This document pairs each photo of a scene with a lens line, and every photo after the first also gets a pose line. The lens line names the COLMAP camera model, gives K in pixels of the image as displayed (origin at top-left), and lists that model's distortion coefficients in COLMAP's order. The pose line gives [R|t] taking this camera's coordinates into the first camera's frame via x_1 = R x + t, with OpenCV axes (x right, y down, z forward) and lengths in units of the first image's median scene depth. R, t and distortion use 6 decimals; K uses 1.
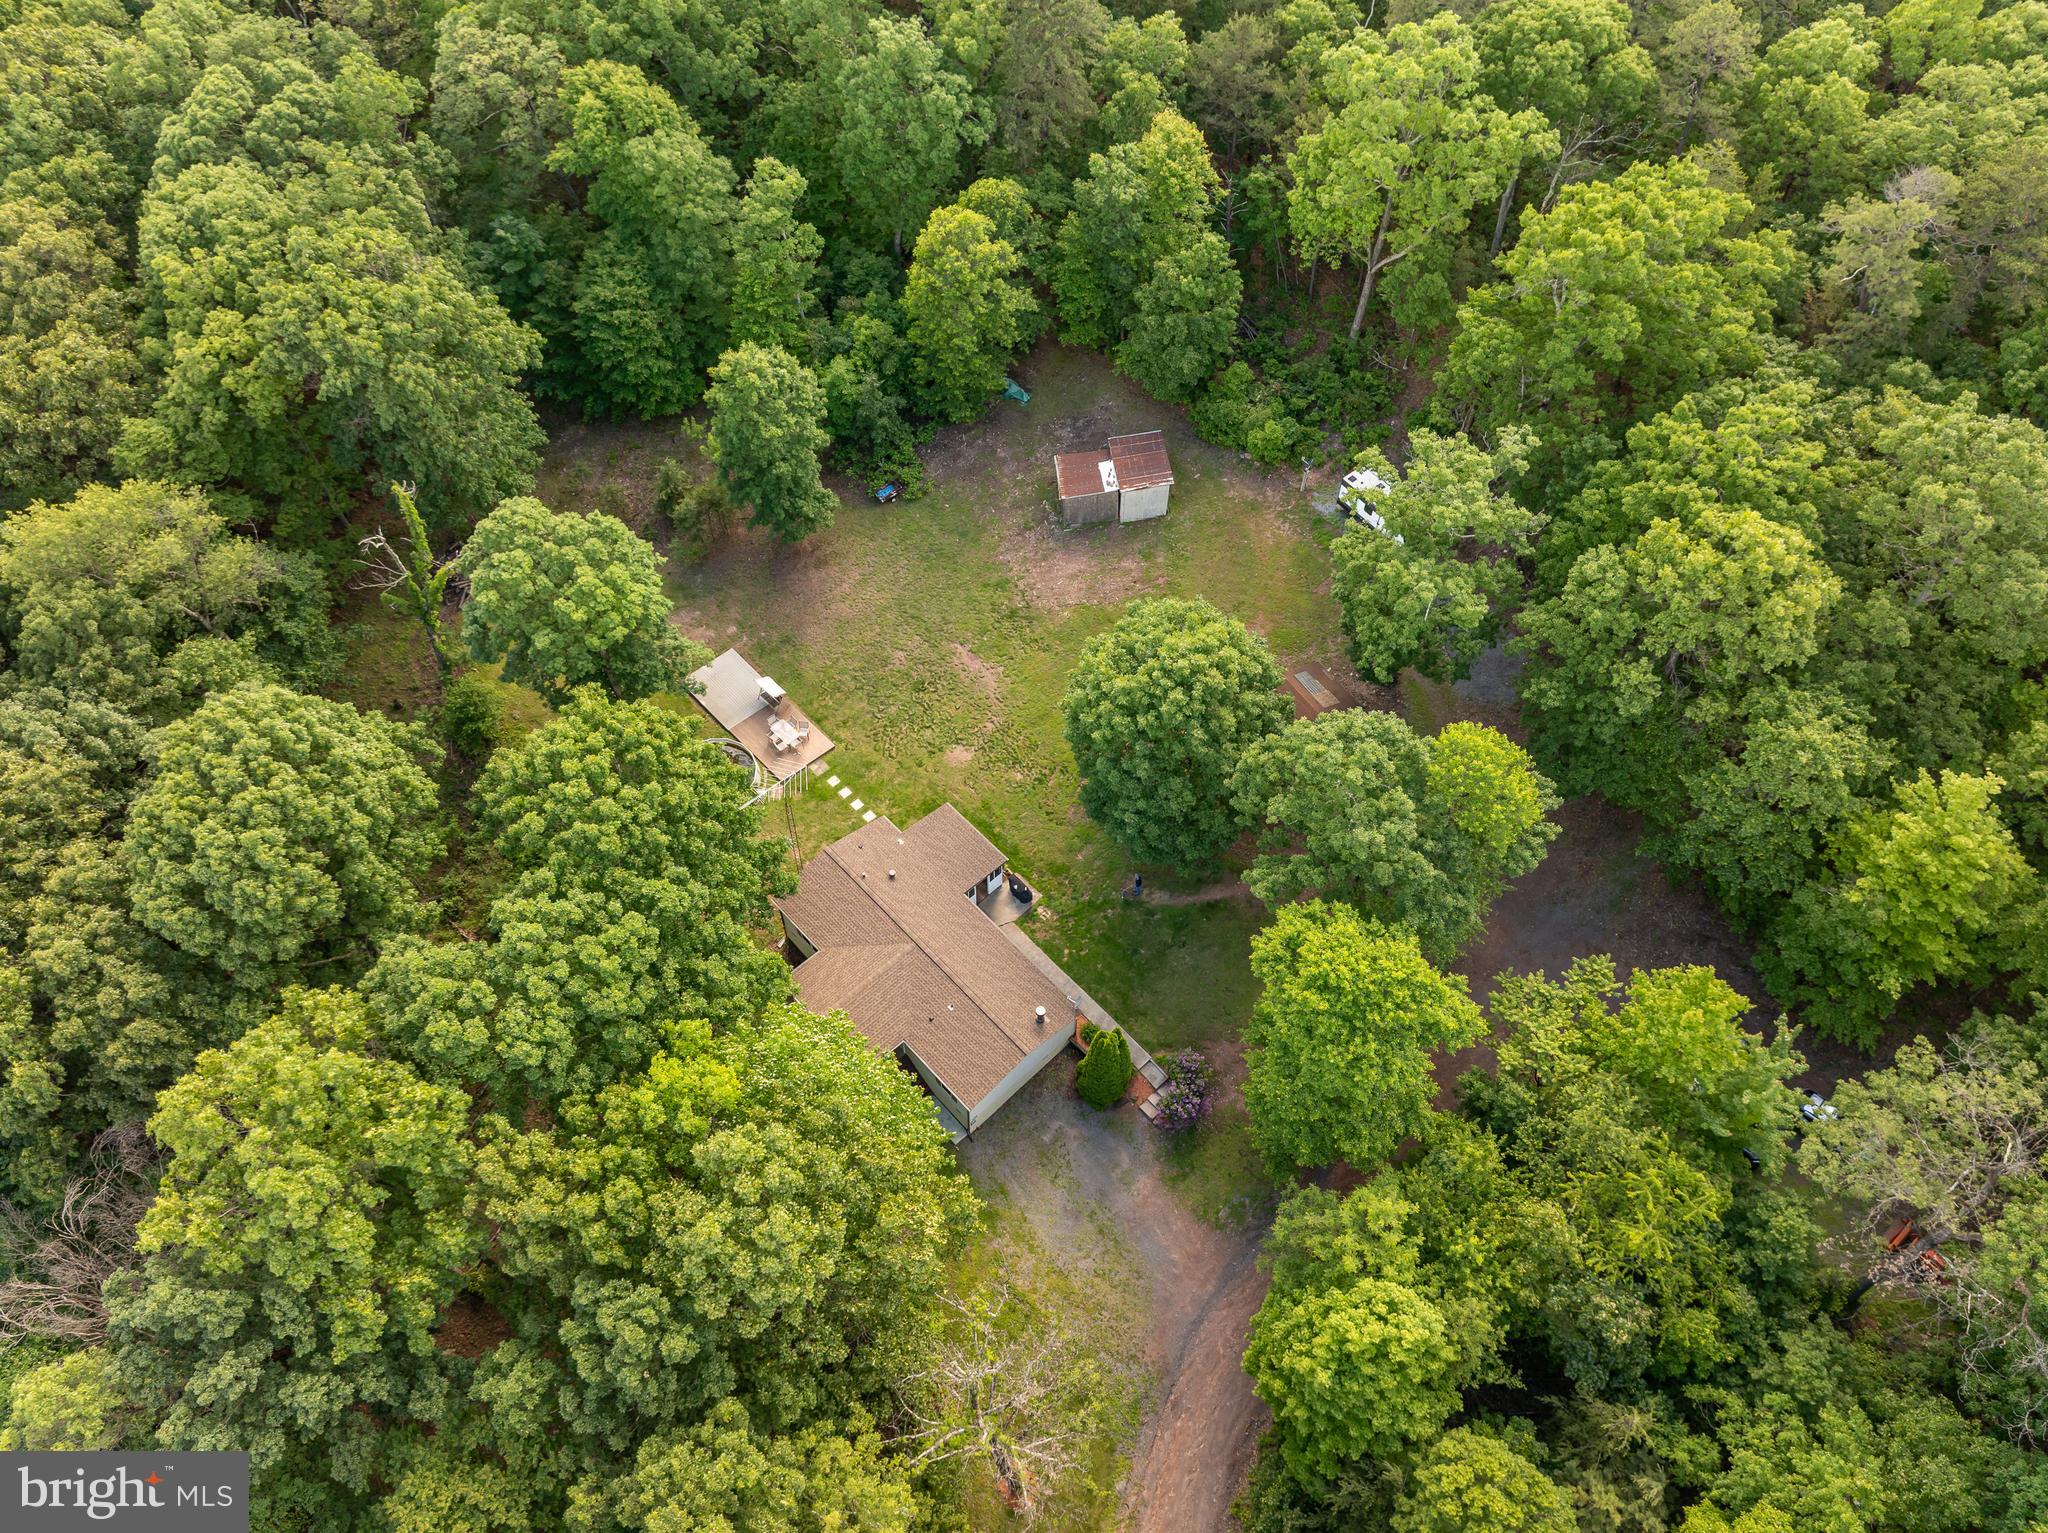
lens RADIAL K [[1400.5, 0, 1020.5], [0, 1400.5, 757.6], [0, 0, 1]] dist [-0.013725, -0.044554]
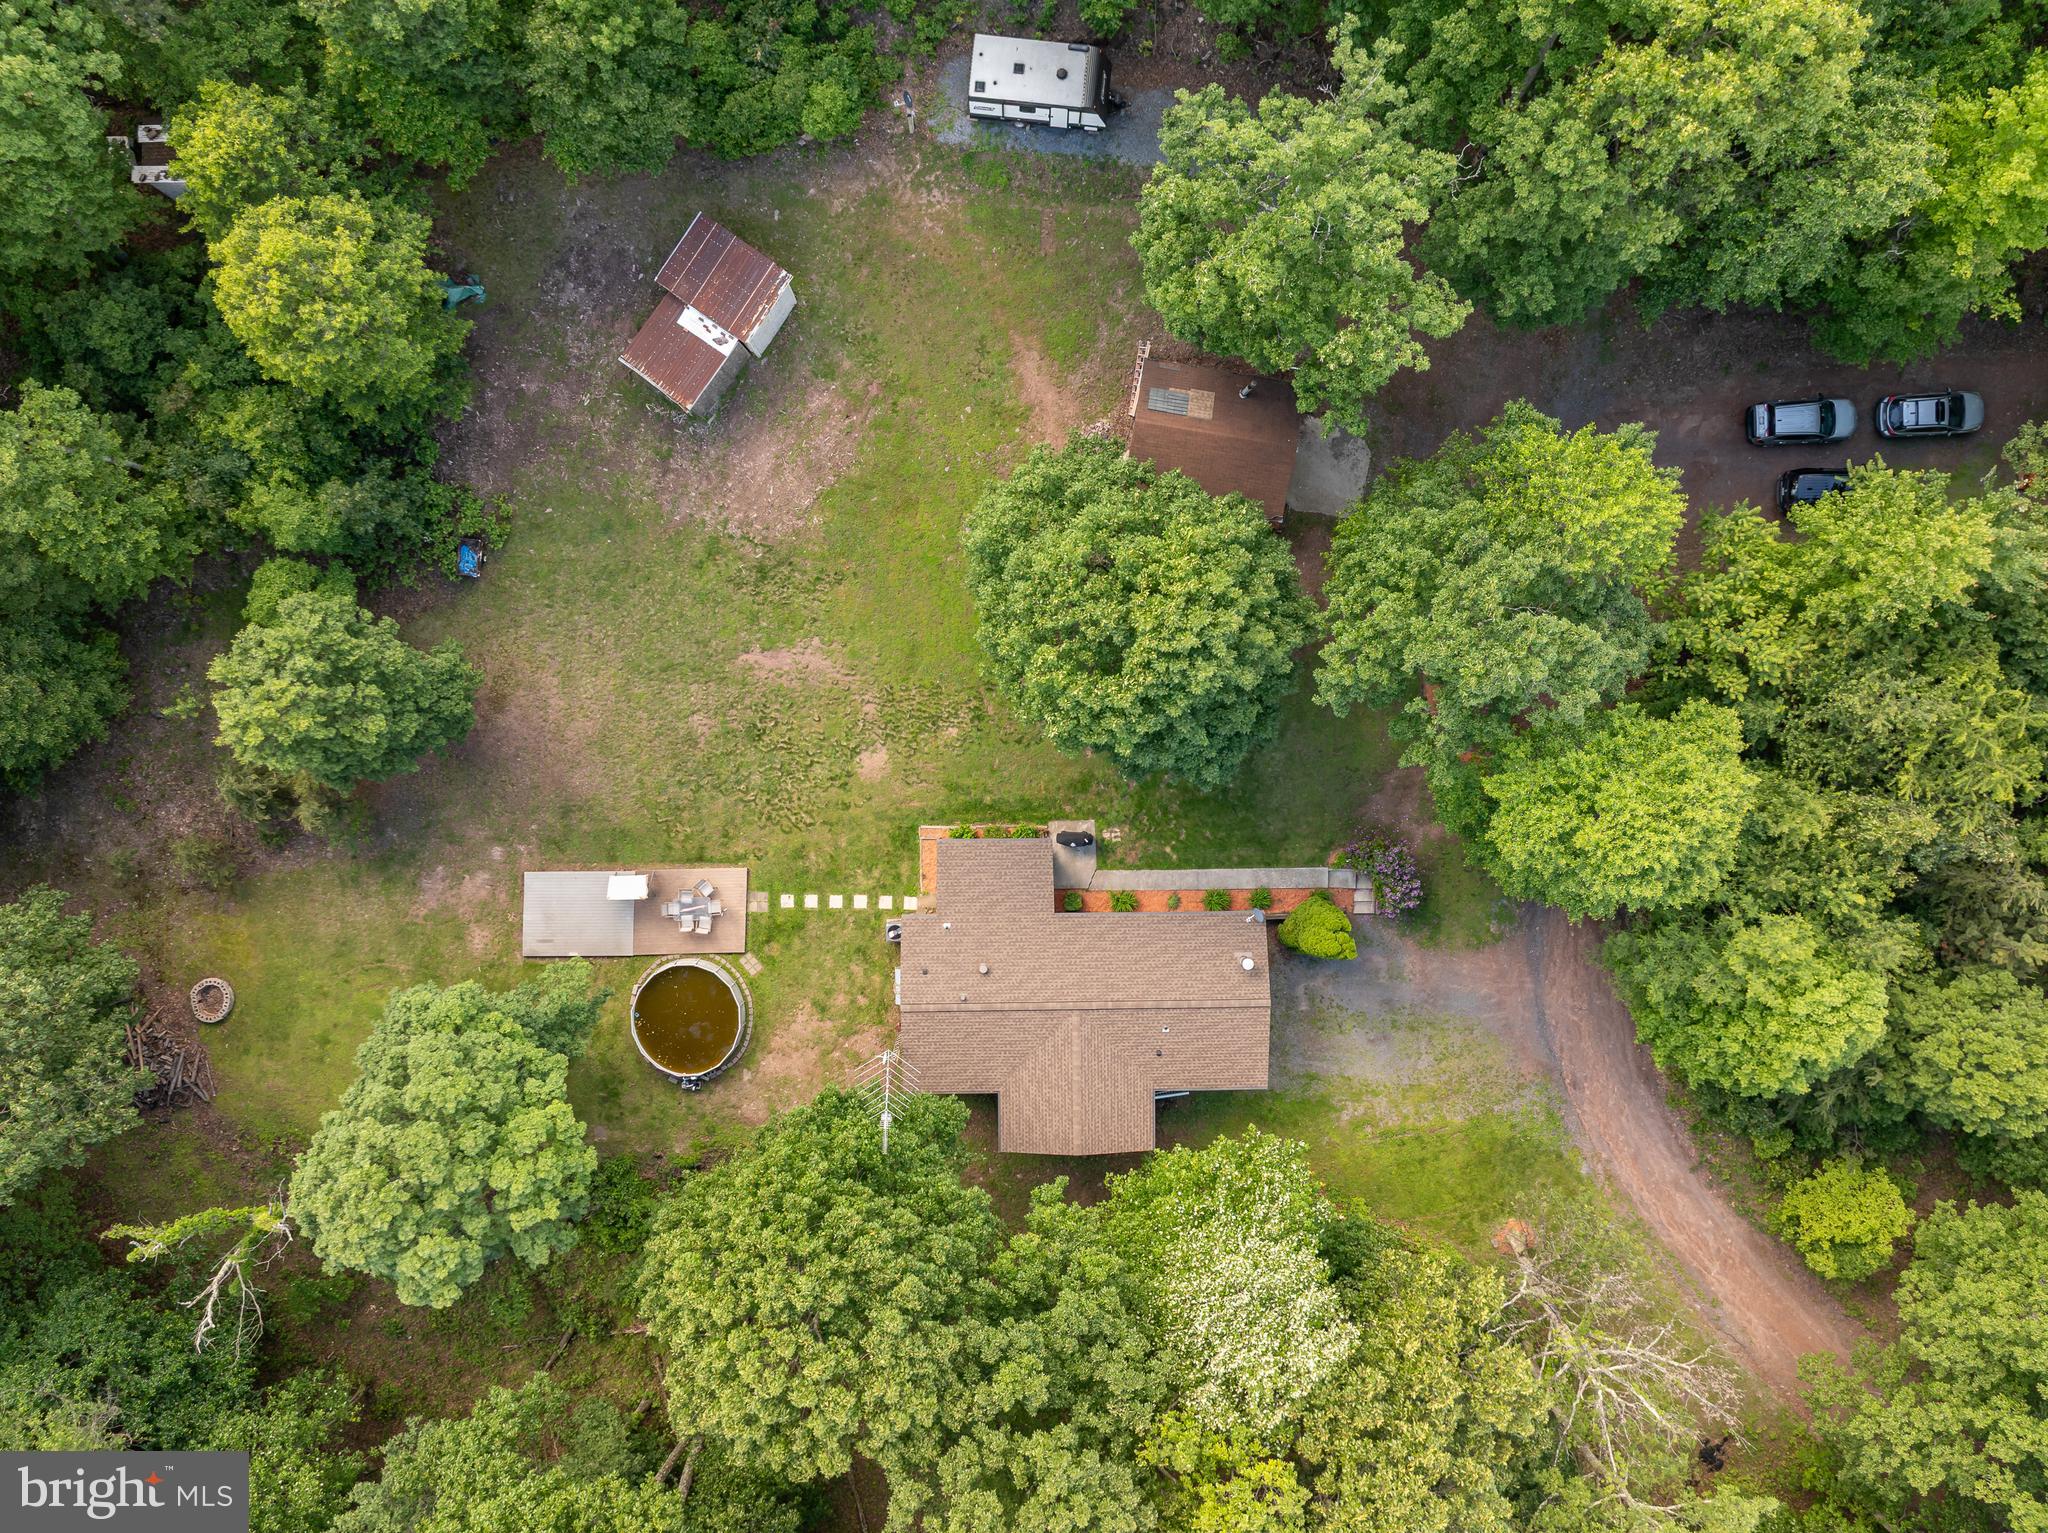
lens RADIAL K [[1400.5, 0, 1020.5], [0, 1400.5, 757.6], [0, 0, 1]] dist [-0.013725, -0.044554]
pose [[0.669253, -0.742906, 0.013858, 0.002340], [0.612764, 0.562371, 0.555211, -0.374349], [-0.420262, -0.363085, 0.831594, 0.317712]]
